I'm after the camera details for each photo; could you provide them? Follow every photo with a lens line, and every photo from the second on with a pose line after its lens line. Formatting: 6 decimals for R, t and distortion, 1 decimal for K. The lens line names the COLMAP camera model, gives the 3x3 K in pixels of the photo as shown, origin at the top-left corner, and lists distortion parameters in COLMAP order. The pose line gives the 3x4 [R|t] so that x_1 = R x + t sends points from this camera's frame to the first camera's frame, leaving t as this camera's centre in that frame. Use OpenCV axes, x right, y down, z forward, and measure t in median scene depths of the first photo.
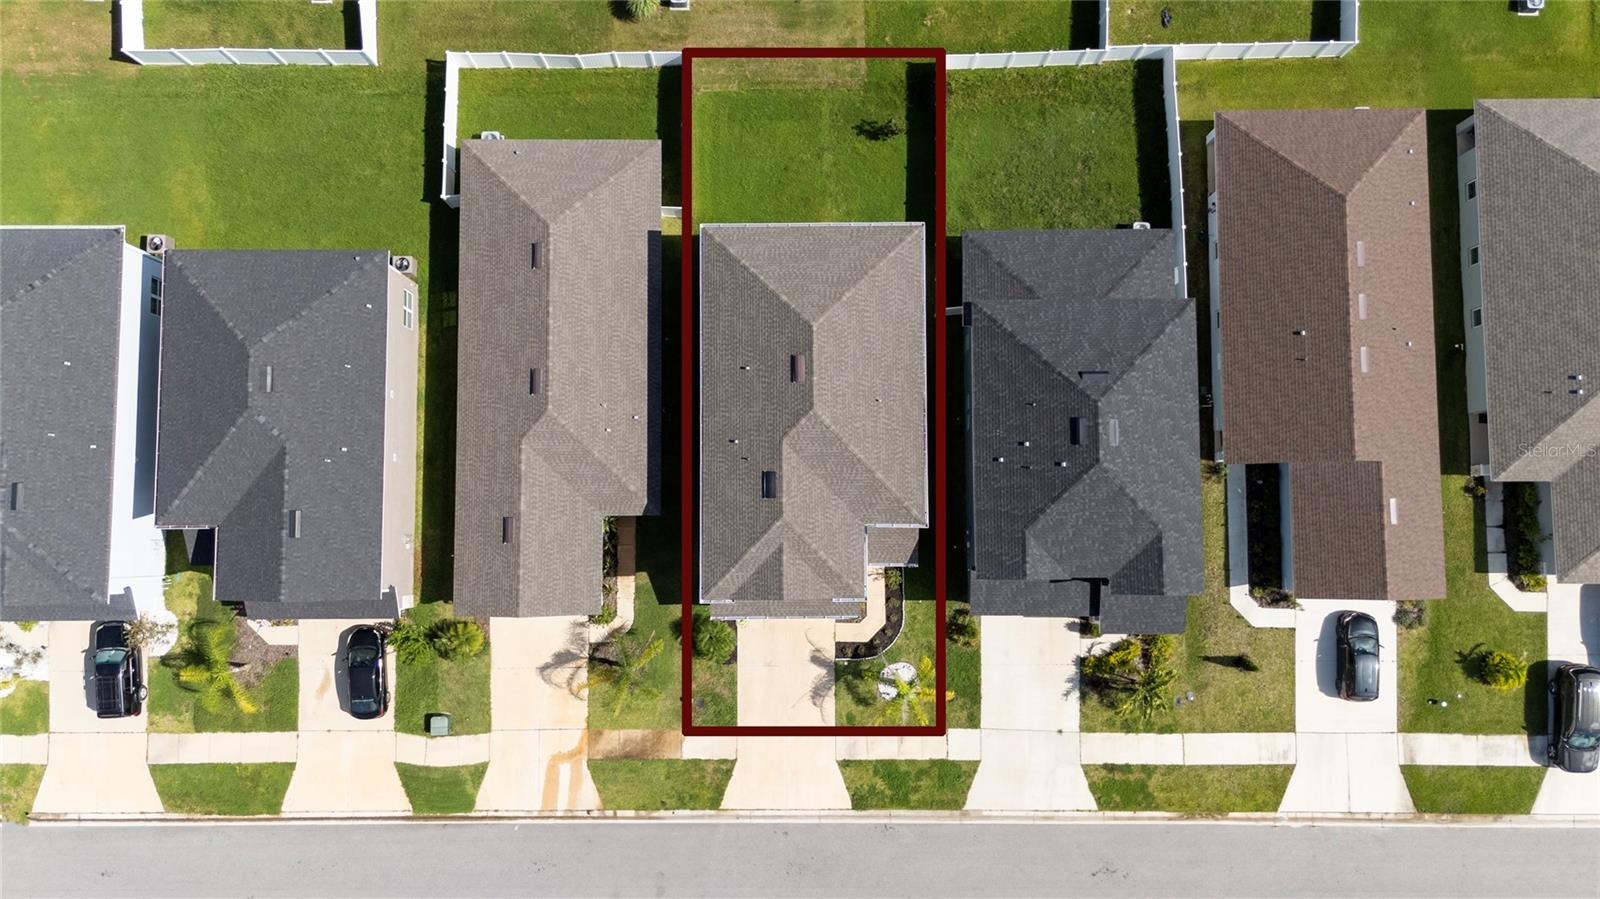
lens RADIAL K [[1181.9, 0, 802.7], [0, 1181.9, 446.1], [0, 0, 1]] dist [0.068437, -0.076800]
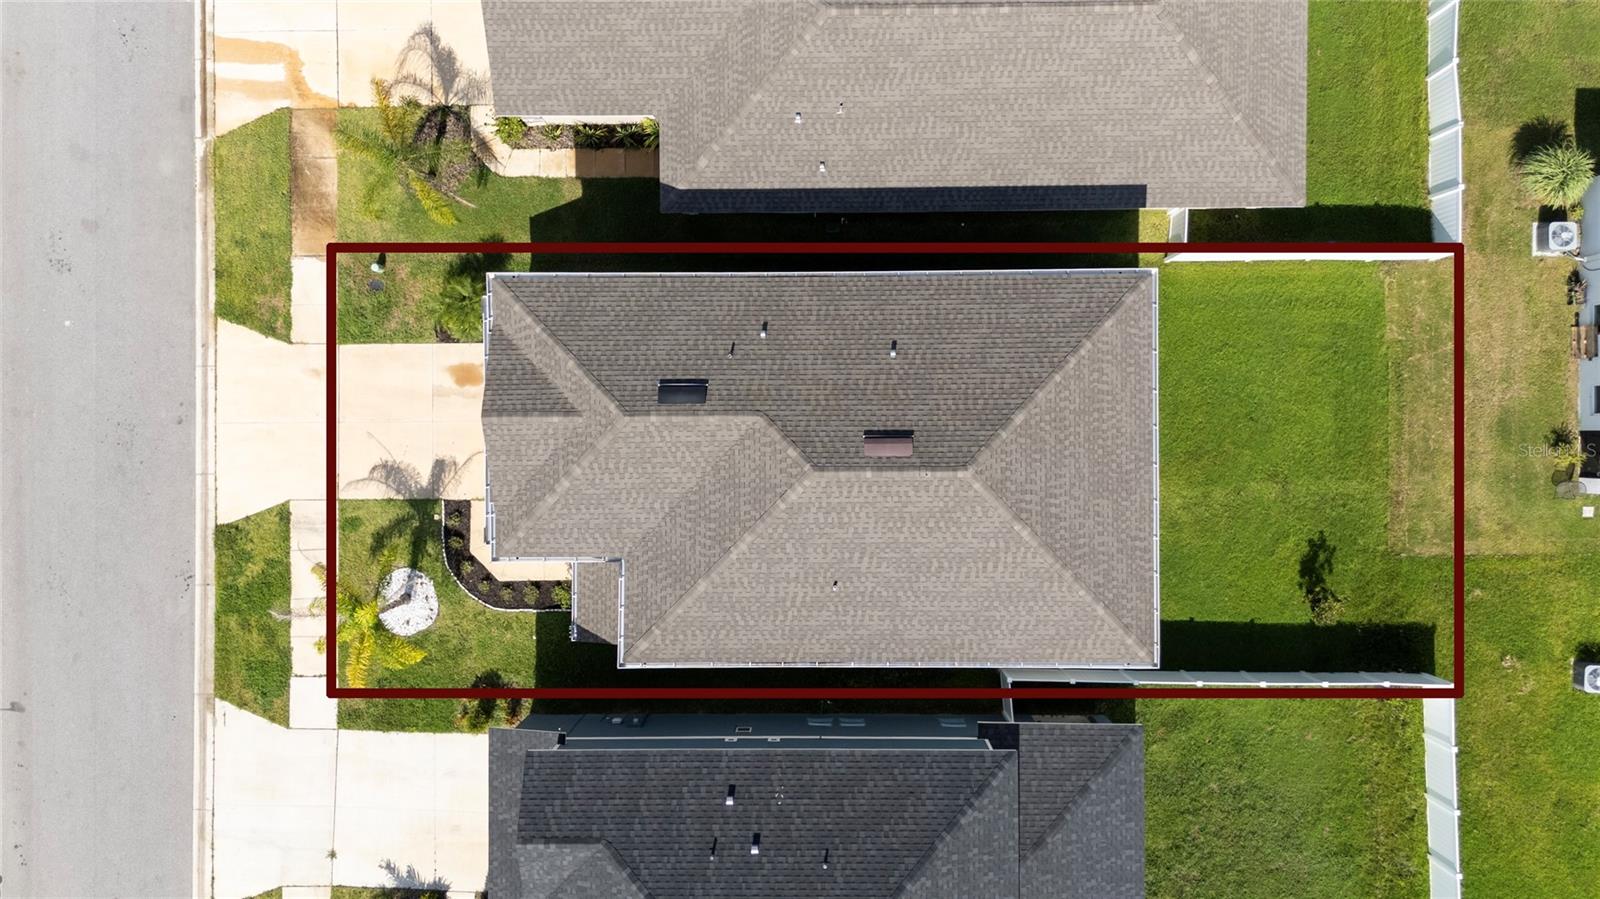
lens RADIAL K [[1181.9, 0, 802.7], [0, 1181.9, 446.1], [0, 0, 1]] dist [0.068437, -0.076800]
pose [[-0.000785, 0.999962, 0.008716, -0.006581], [-0.995032, -0.001649, 0.099547, -0.071150], [0.099557, -0.008594, 0.994995, 0.392206]]
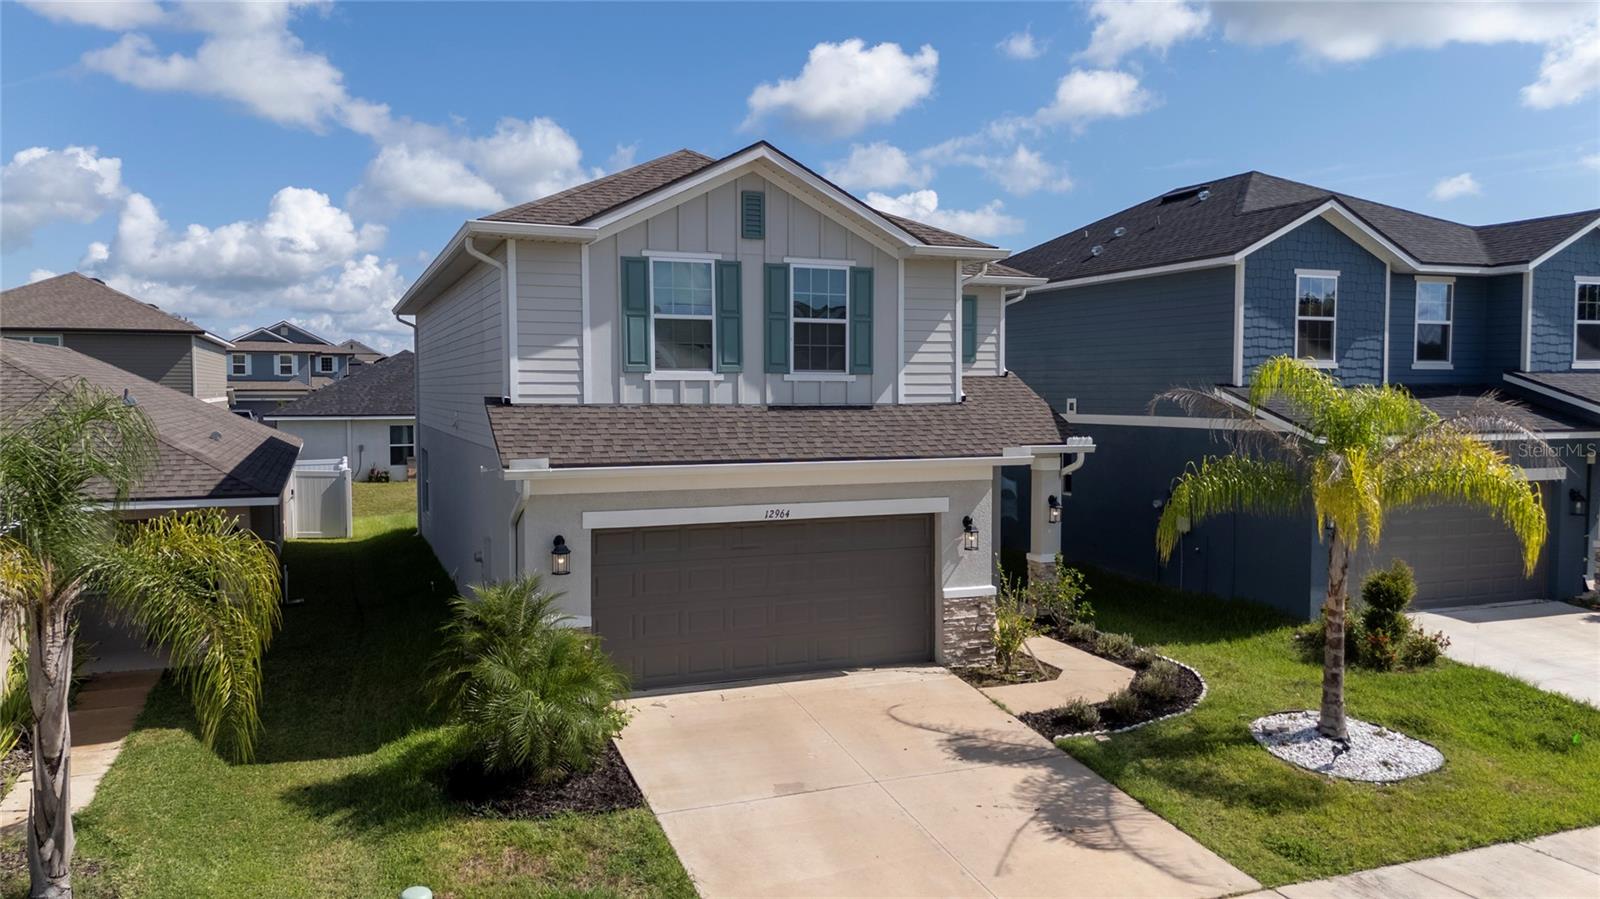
lens RADIAL K [[1181.9, 0, 802.7], [0, 1181.9, 446.1], [0, 0, 1]] dist [0.068437, -0.076800]
pose [[0.928571, -0.009594, 0.371031, -0.104906], [0.368981, 0.131896, -0.920031, 0.369128], [-0.040111, 0.991217, 0.126015, 0.911105]]
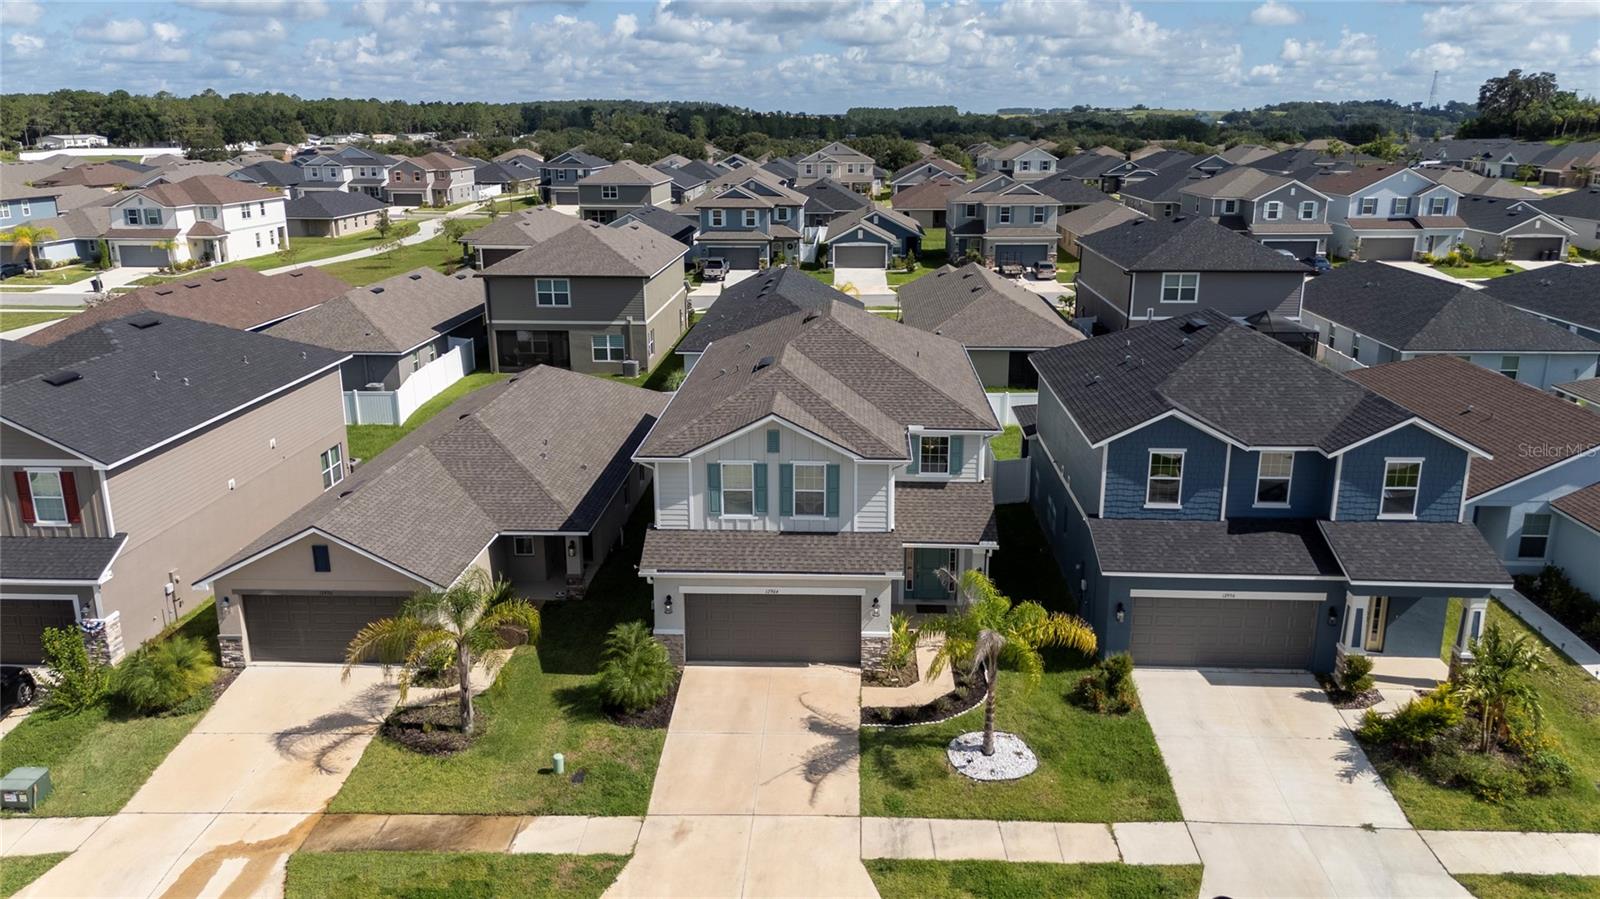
lens RADIAL K [[1192.2, 0, 798.8], [0, 1192.2, 430.9], [0, 0, 1]] dist [0.100955, -0.193219]
pose [[0.998638, 0.018693, -0.048709, 0.023776], [-0.052160, 0.337033, -0.940047, 0.619670], [-0.001156, 0.941307, 0.337549, 0.704588]]
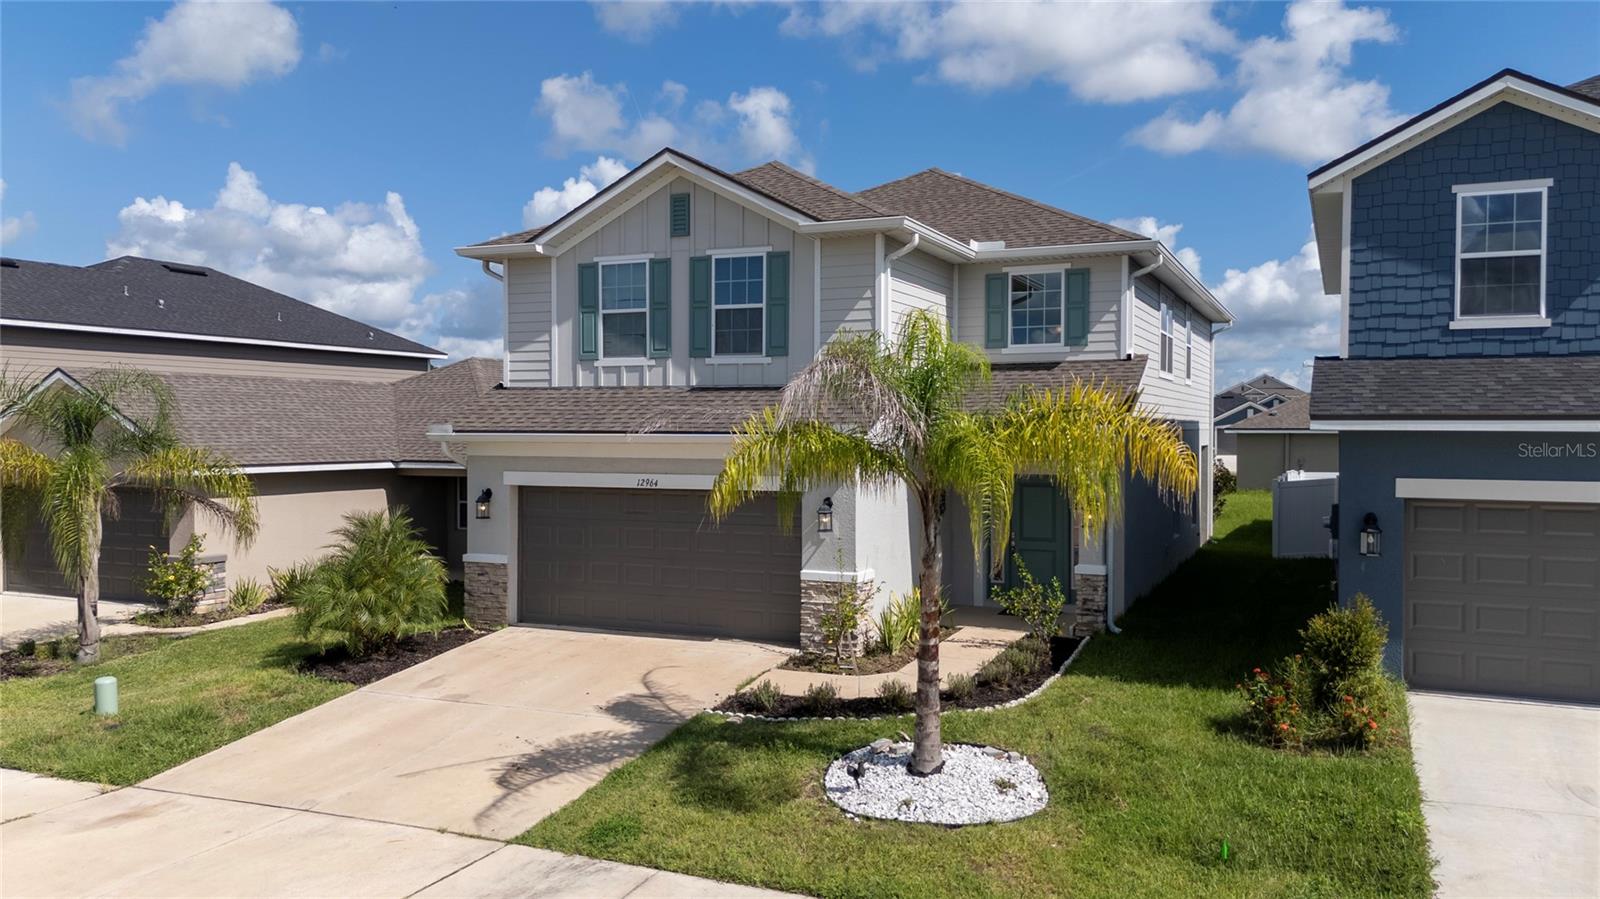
lens RADIAL K [[1181.9, 0, 802.7], [0, 1181.9, 446.1], [0, 0, 1]] dist [0.068437, -0.076800]
pose [[0.908835, 0.016466, -0.416830, 0.139921], [-0.416288, 0.100202, -0.903694, 0.372954], [0.026887, 0.994831, 0.097922, 0.922950]]
